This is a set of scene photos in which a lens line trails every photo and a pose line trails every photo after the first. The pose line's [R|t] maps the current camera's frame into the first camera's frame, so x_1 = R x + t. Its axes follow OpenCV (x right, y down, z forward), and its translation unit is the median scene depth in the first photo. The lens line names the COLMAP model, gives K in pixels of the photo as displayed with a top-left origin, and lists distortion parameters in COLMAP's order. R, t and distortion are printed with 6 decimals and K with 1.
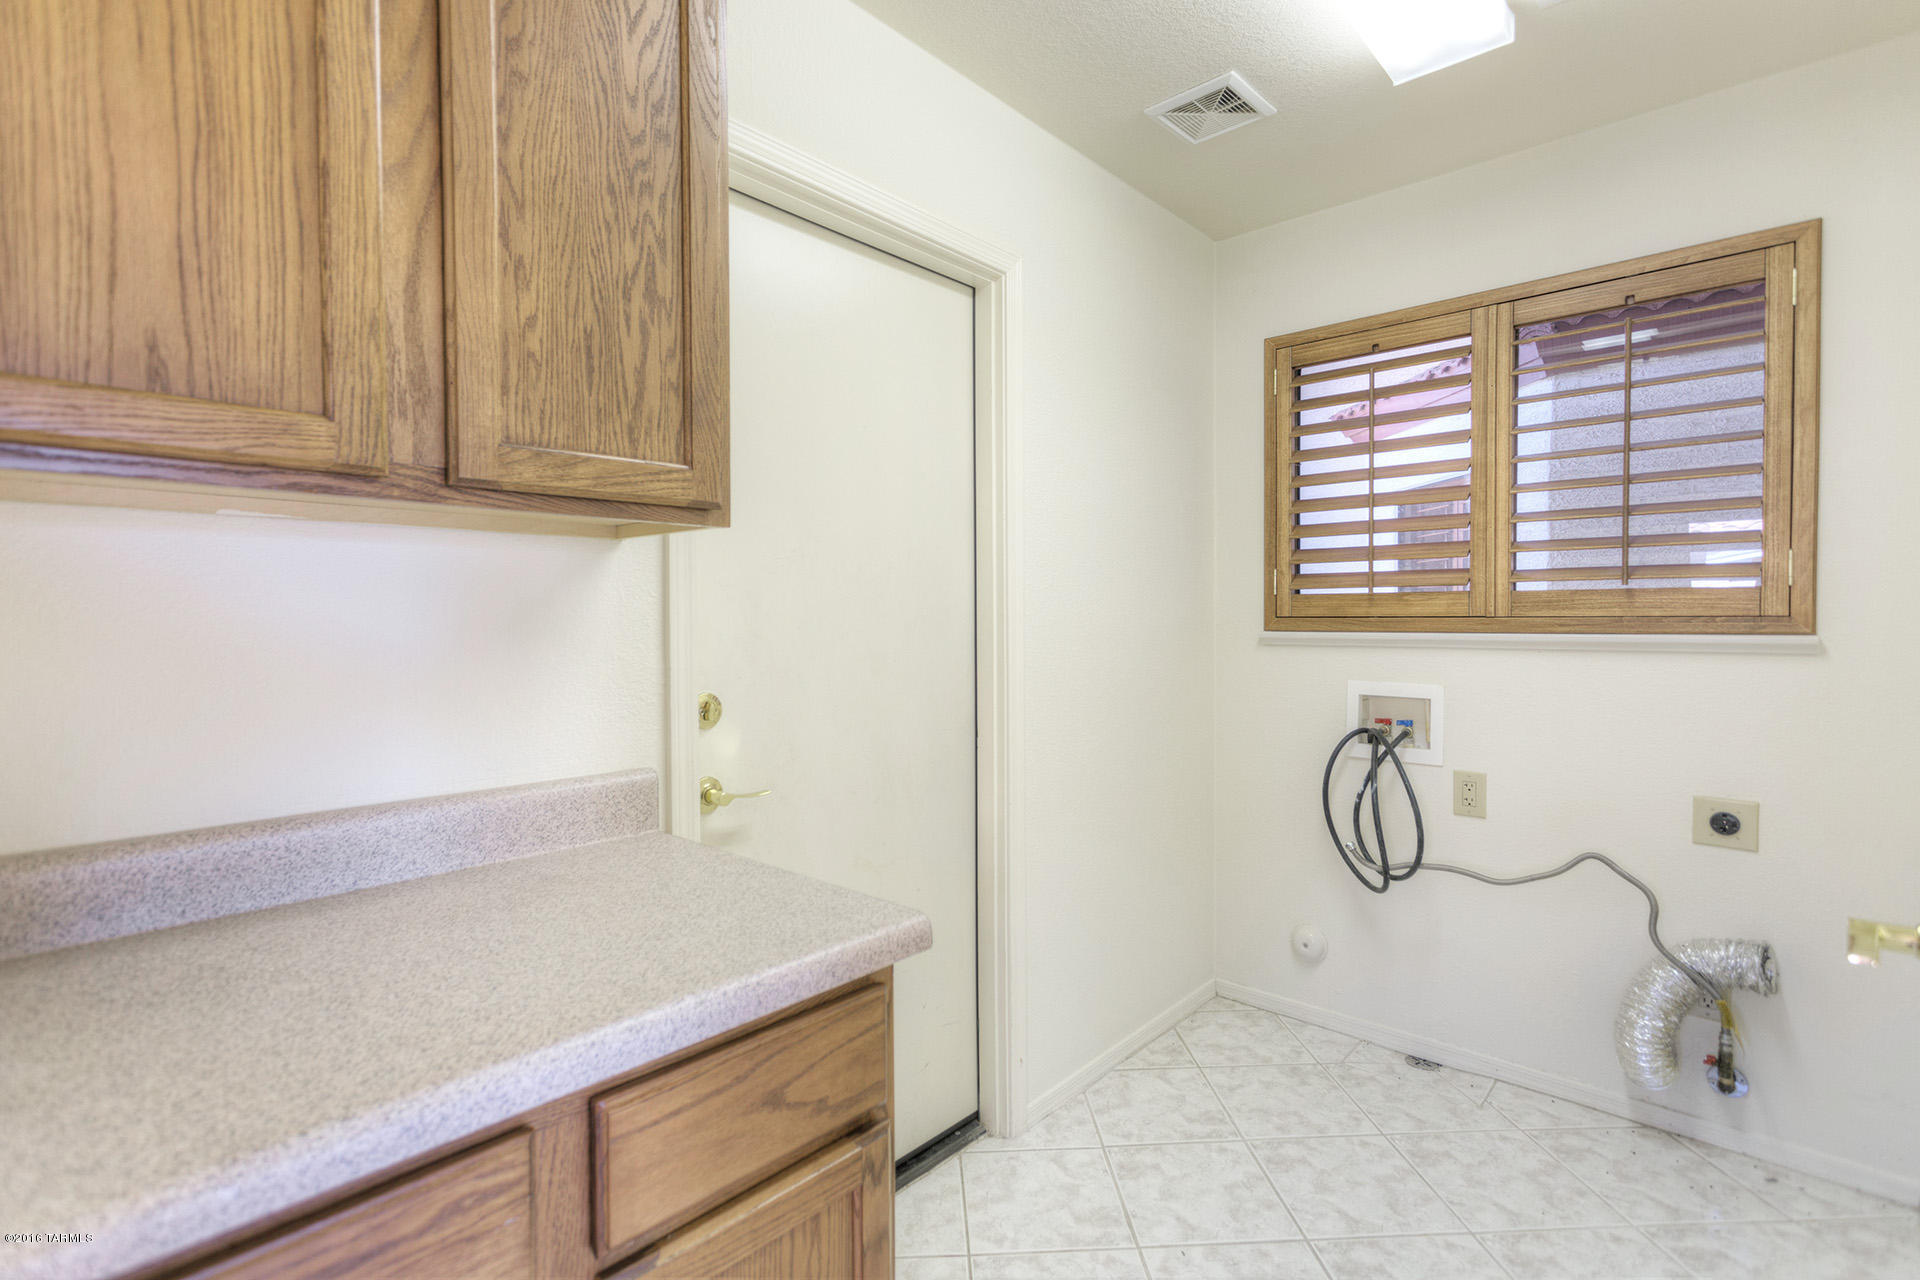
lens RADIAL K [[903.3, 0, 960.4], [0, 903.3, 627.4], [0, 0, 1]] dist [0.006924, 0.001469]
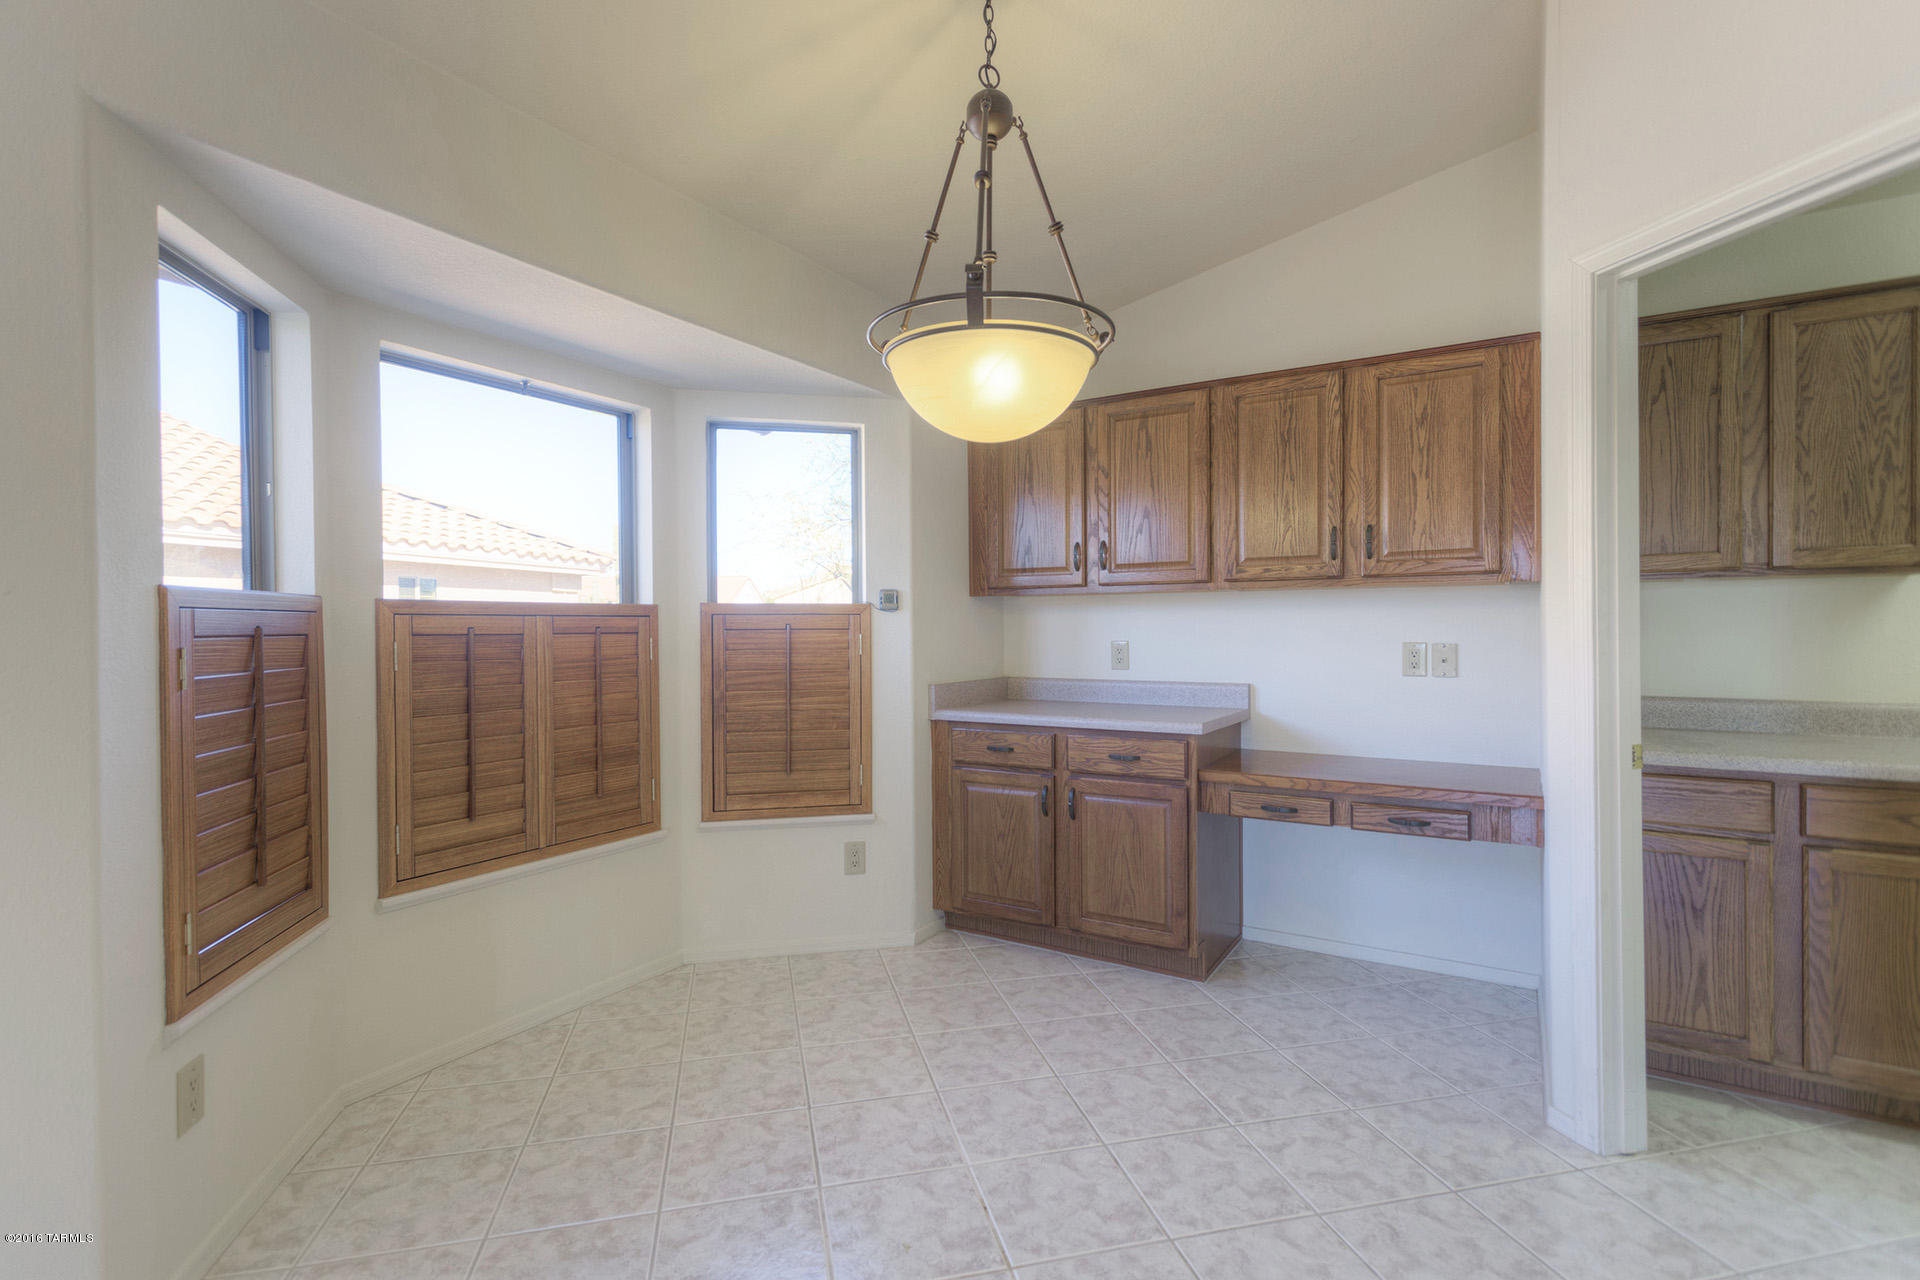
lens RADIAL K [[903.3, 0, 958.9], [0, 903.3, 633.8], [0, 0, 1]] dist [0.006924, 0.001469]
pose [[0.189356, 0.013721, -0.981813, 1.476060], [-0.008200, 0.999890, 0.012392, 0.014875], [0.981874, 0.005704, 0.189448, -1.684646]]
